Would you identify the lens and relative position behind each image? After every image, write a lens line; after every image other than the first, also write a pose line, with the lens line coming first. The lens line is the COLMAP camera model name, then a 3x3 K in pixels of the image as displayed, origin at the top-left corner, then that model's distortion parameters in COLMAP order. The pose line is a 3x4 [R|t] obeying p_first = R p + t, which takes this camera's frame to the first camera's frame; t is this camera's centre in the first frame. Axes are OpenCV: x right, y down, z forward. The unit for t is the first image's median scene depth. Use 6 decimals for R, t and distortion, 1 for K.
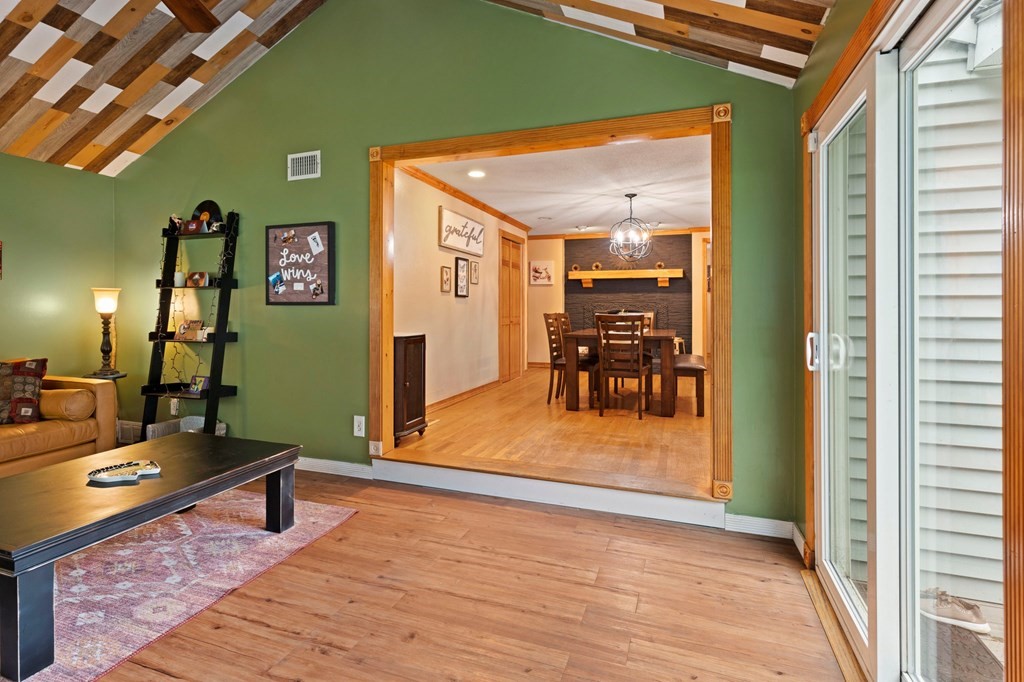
lens RADIAL K [[501.0, 0, 509.8], [0, 501.0, 320.3], [0, 0, 1]] dist [-0.001526, -0.000349]
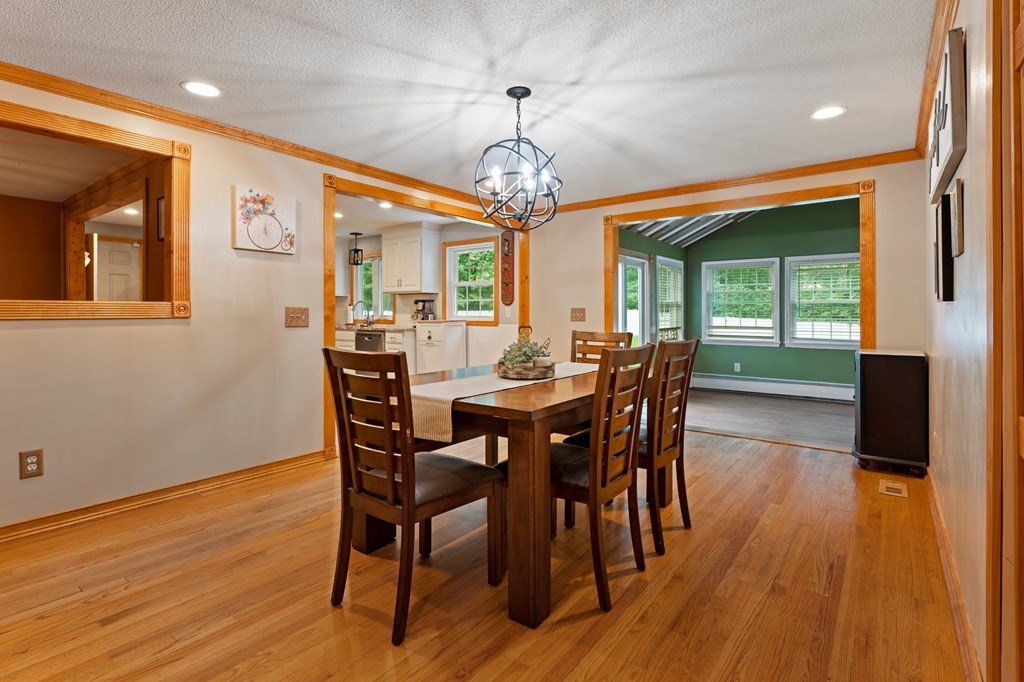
lens RADIAL K [[495.2, 0, 505.8], [0, 495.2, 311.7], [0, 0, 1]] dist [0.002787, 0.000292]
pose [[-0.949904, -0.001392, 0.312540, 0.111759], [0.006225, 0.999707, 0.023371, -0.053474], [-0.312481, 0.024145, -0.949617, 1.567438]]
